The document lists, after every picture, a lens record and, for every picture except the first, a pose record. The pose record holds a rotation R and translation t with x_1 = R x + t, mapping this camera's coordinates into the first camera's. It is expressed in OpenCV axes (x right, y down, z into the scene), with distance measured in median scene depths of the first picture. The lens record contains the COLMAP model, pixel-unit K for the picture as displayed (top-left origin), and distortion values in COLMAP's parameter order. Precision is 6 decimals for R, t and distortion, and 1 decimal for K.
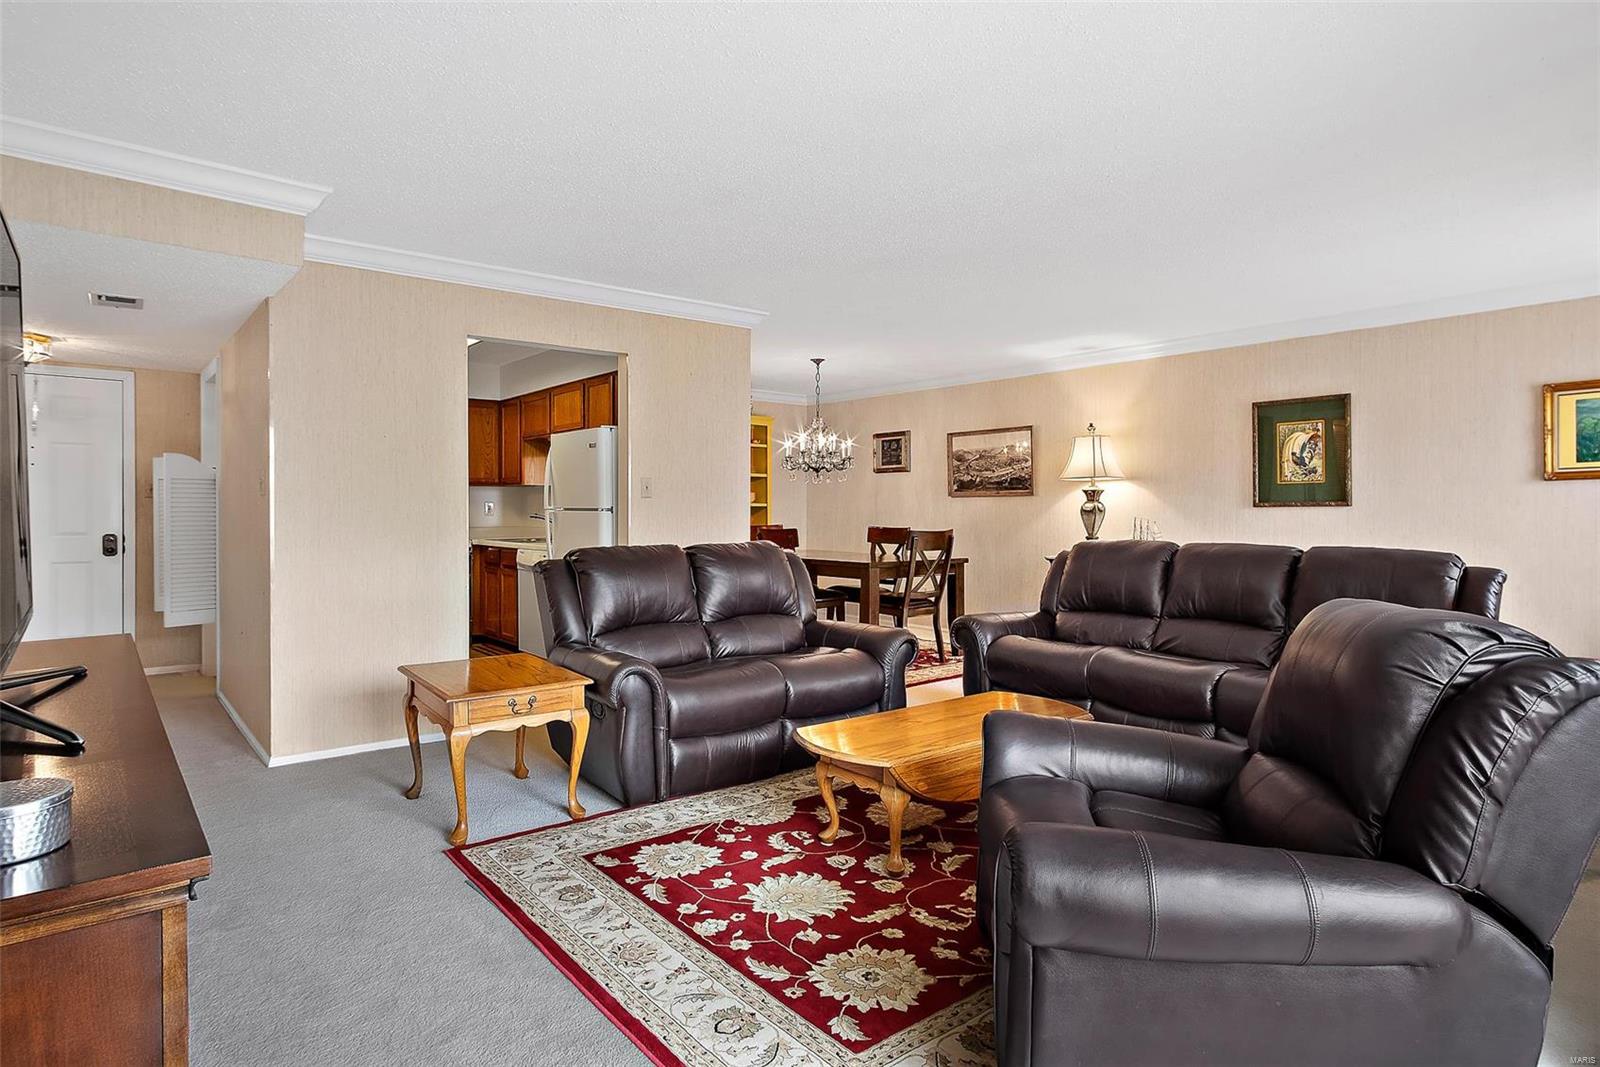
lens RADIAL K [[872.1, 0, 791.0], [0, 872.1, 529.2], [0, 0, 1]] dist [-0.006156, 0.001728]
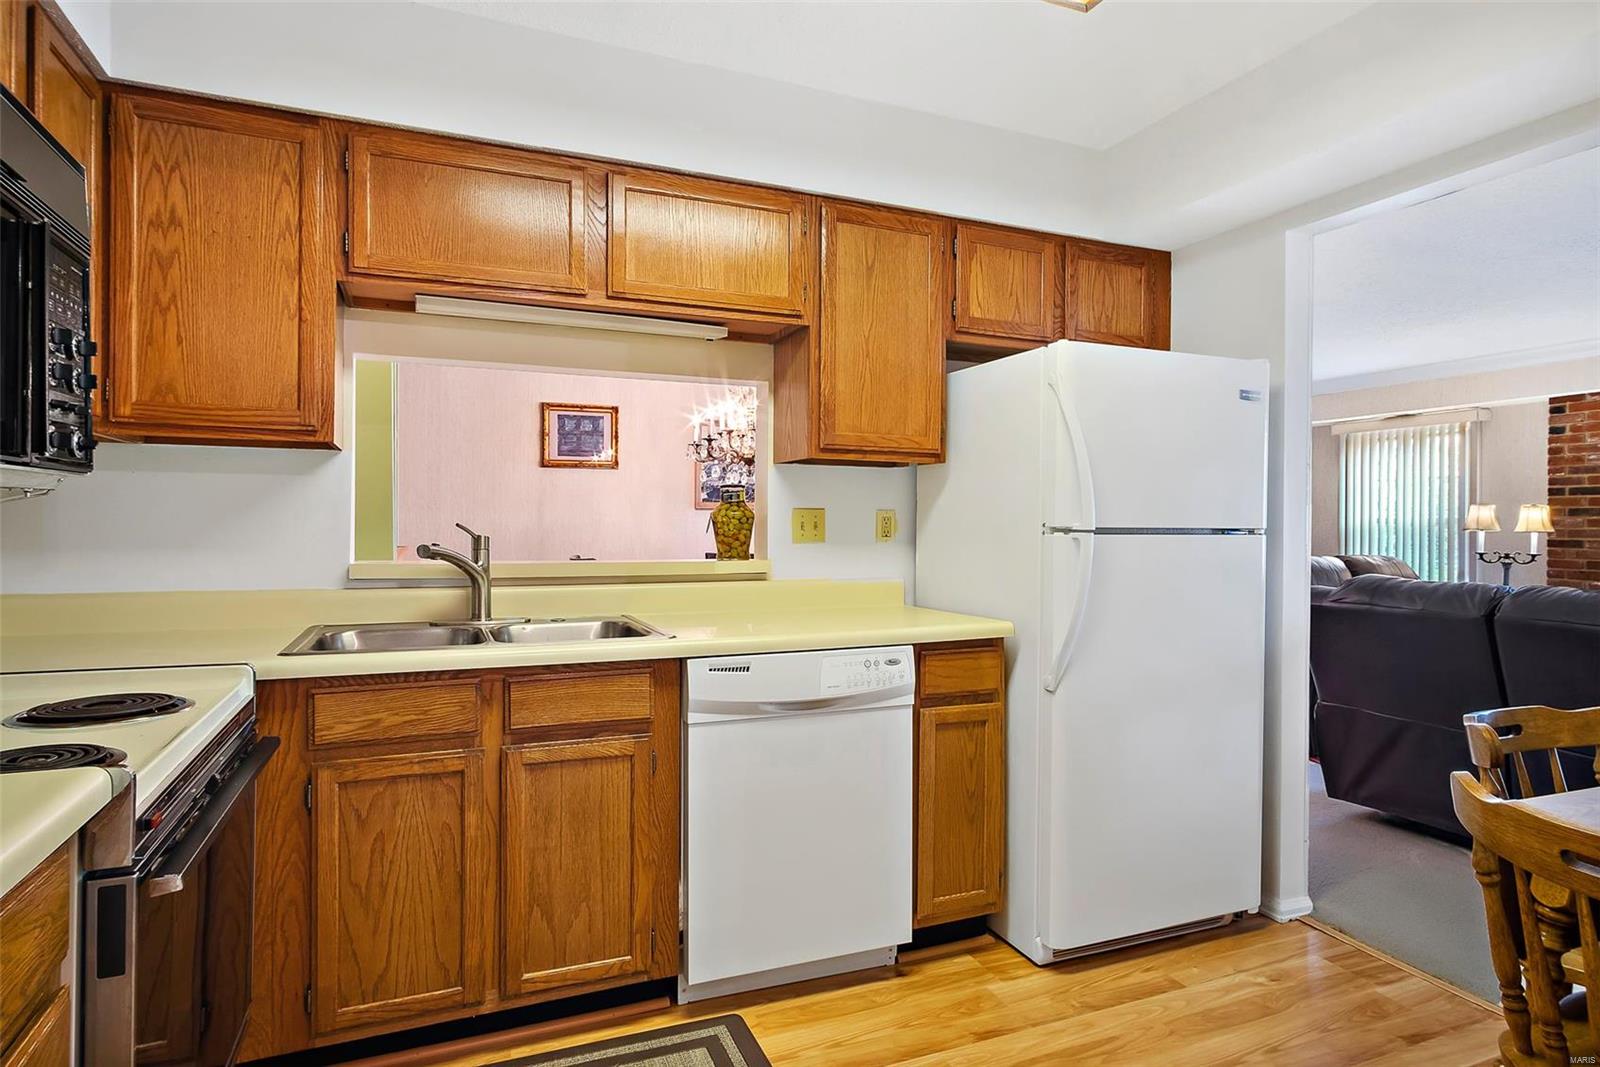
lens RADIAL K [[872.1, 0, 791.0], [0, 872.1, 529.2], [0, 0, 1]] dist [-0.006156, 0.001728]
pose [[0.289780, -0.005834, 0.957076, -1.377099], [0.017316, 0.999850, 0.000852, -0.053999], [-0.956937, 0.016325, 0.289837, 2.035831]]
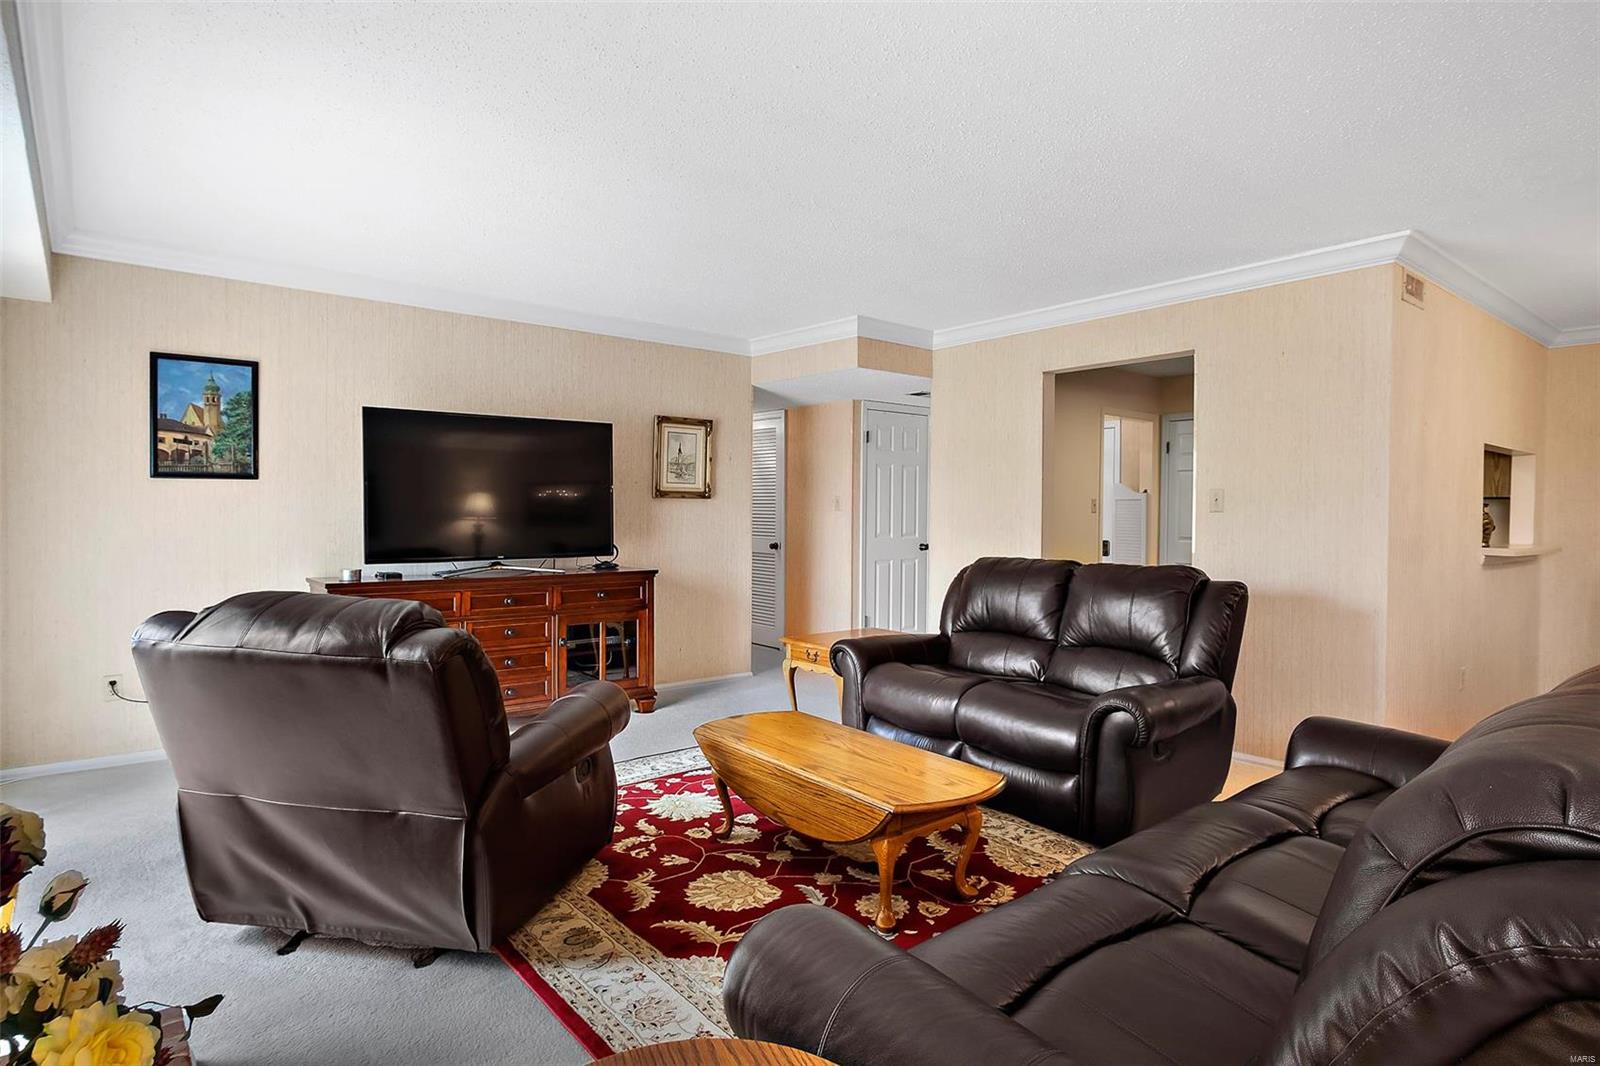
lens RADIAL K [[872.1, 0, 791.0], [0, 872.1, 528.7], [0, 0, 1]] dist [-0.006156, 0.001728]
pose [[-0.000654, 0.018559, -0.999828, 1.232615], [-0.036055, 0.999177, 0.018570, -0.034936], [0.999350, 0.036061, 0.000015, 1.049661]]
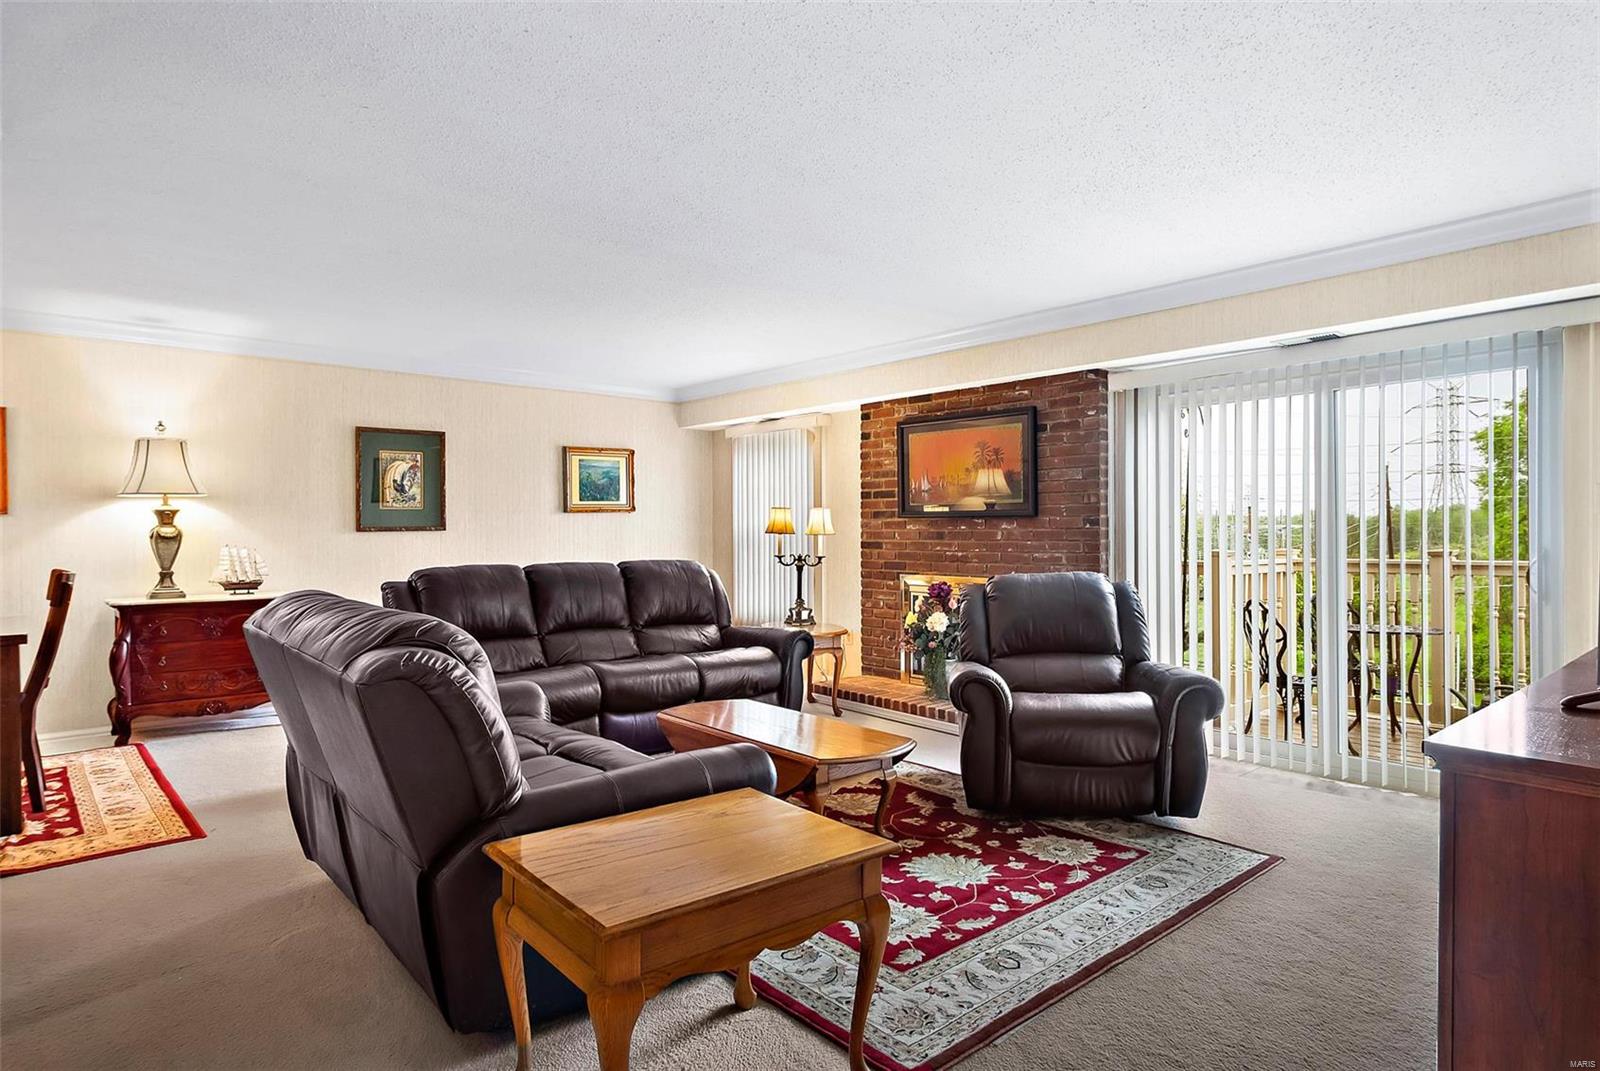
lens RADIAL K [[896.4, 0, 800.0], [0, 896.4, 535.5], [0, 0, 1]] dist [-0.002746, 0.000360]
pose [[-0.046616, -0.006749, 0.998890, -1.062305], [0.027091, 0.999601, 0.008018, -0.032157], [-0.998545, 0.027435, -0.046415, 1.133485]]
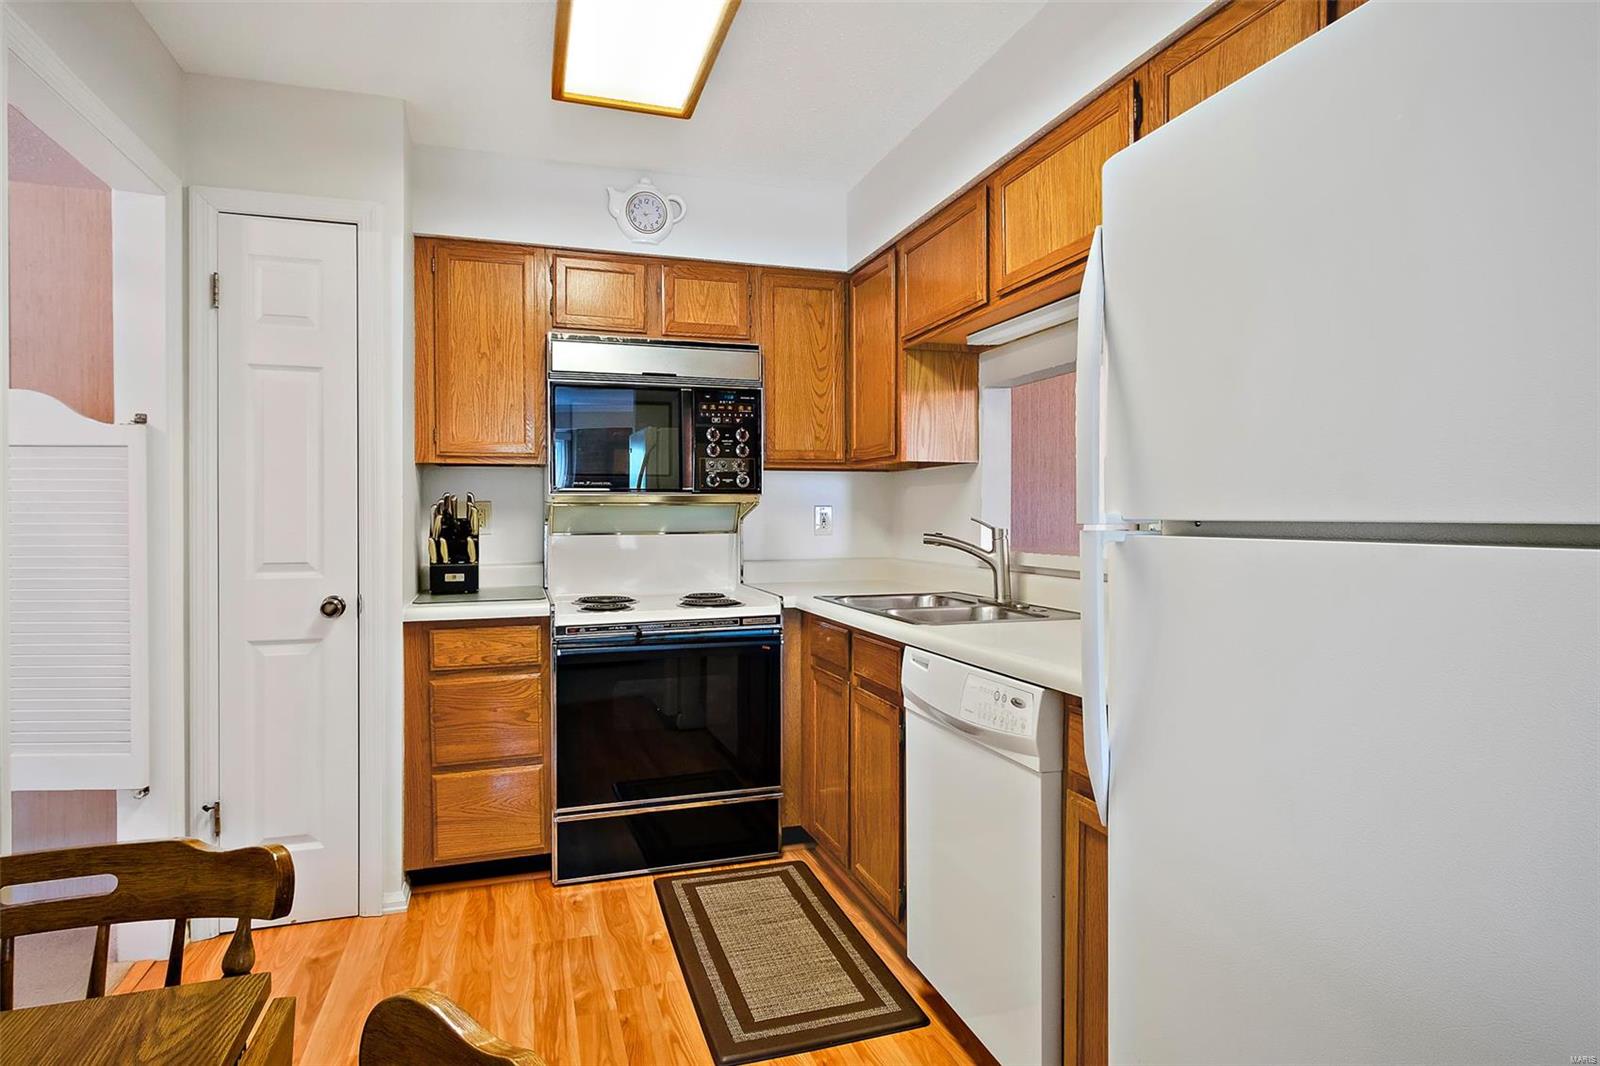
lens RADIAL K [[872.1, 0, 791.0], [0, 872.1, 528.7], [0, 0, 1]] dist [-0.006156, 0.001728]
pose [[0.933779, 0.005357, -0.357809, -0.555475], [-0.010147, 0.999882, -0.011510, -0.040057], [0.357706, 0.014378, 0.933724, 1.592621]]
